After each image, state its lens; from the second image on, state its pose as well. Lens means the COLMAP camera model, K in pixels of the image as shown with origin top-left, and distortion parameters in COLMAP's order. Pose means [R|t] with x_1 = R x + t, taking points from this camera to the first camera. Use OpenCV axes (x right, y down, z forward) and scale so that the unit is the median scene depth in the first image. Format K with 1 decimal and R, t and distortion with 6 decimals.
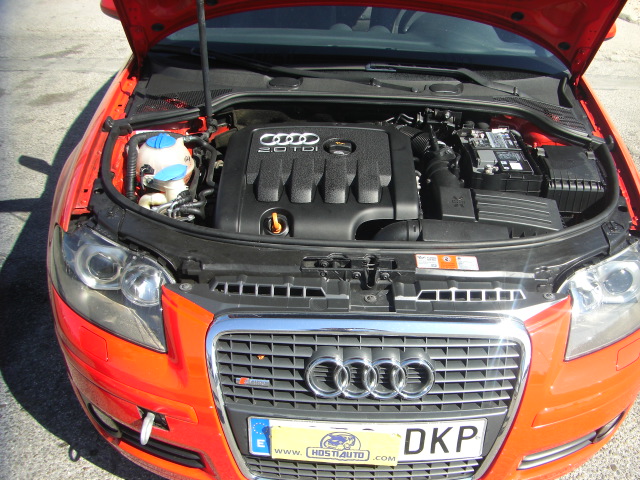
lens RADIAL K [[721.1, 0, 344.0], [0, 721.1, 267.4], [0, 0, 1]] dist [-0.155020, 0.015178]
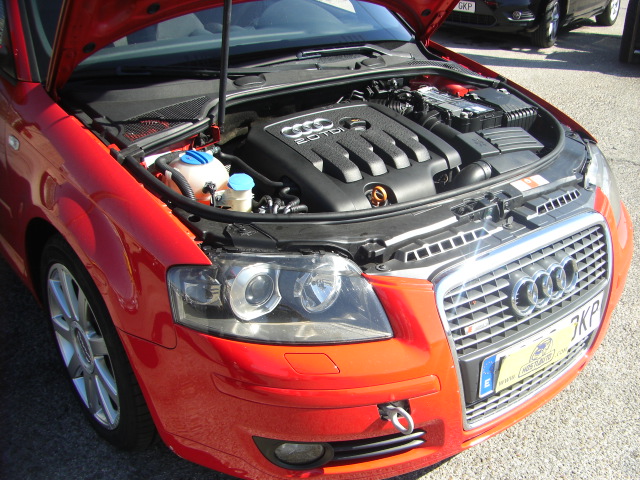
lens RADIAL K [[721.1, 0, 344.0], [0, 721.1, 267.4], [0, 0, 1]] dist [-0.155020, 0.015178]
pose [[0.782689, -0.309899, 0.539778, -0.698005], [0.328001, 0.942407, 0.065450, -0.047898], [-0.528973, 0.125821, 0.839259, 0.173083]]
